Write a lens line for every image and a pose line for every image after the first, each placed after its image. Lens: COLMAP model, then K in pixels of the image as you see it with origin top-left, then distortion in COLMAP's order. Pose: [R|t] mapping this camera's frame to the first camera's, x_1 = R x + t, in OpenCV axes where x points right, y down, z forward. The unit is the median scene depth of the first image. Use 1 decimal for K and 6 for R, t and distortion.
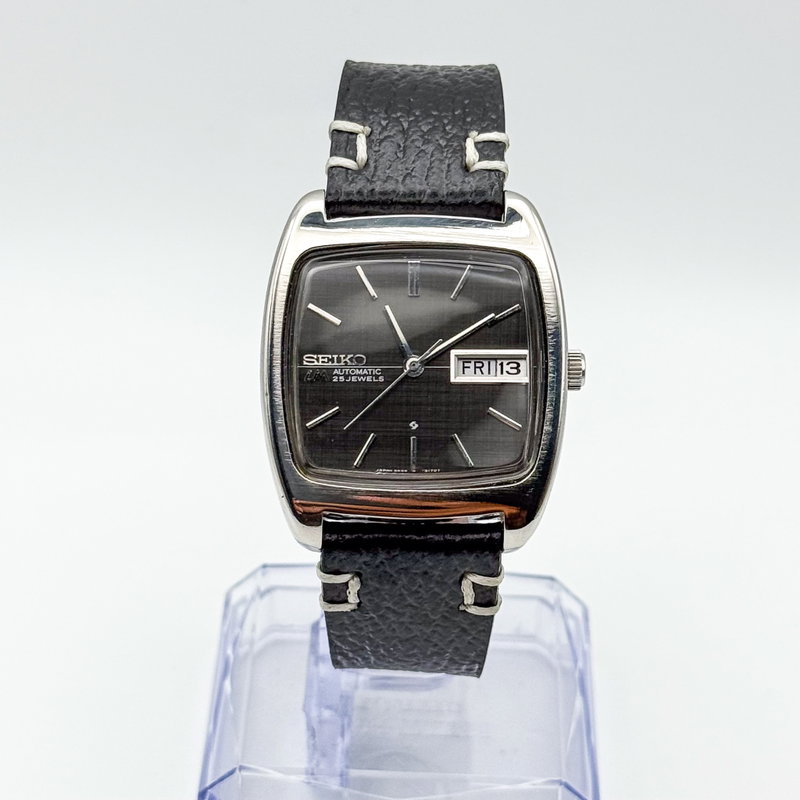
lens RADIAL K [[2413.0, 0, 398.9], [0, 2413.0, 439.3], [0, 0, 1]] dist [0.549477, -9.341441]
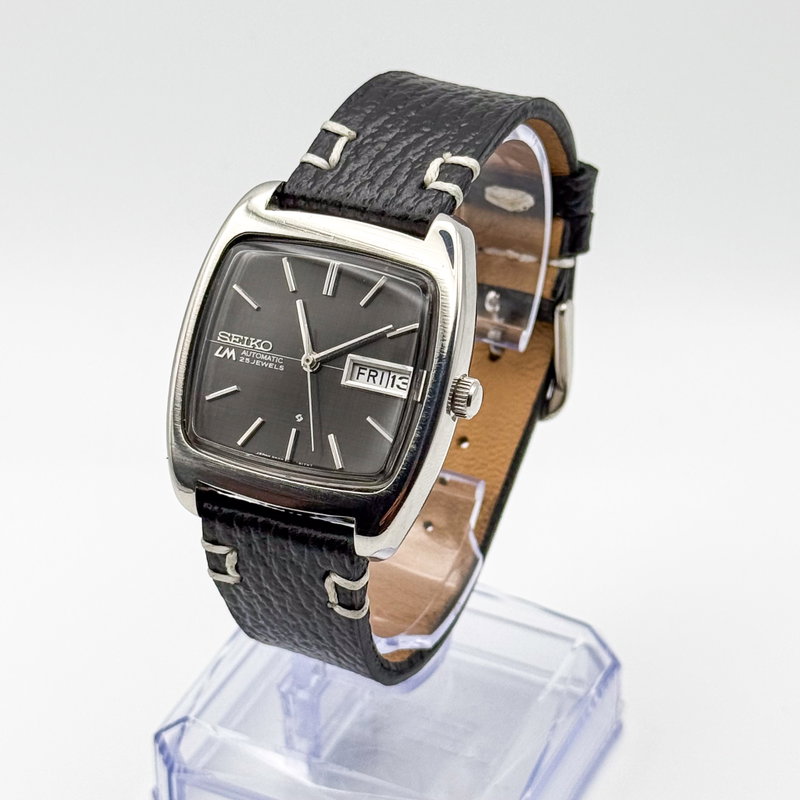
lens RADIAL K [[2413.0, 0, 398.9], [0, 2413.0, 439.3], [0, 0, 1]] dist [0.549477, -9.341441]
pose [[0.910168, 0.203755, -0.360664, 0.417112], [-0.210312, 0.977399, 0.021433, -0.027795], [0.356880, 0.056345, 0.932449, 0.052630]]
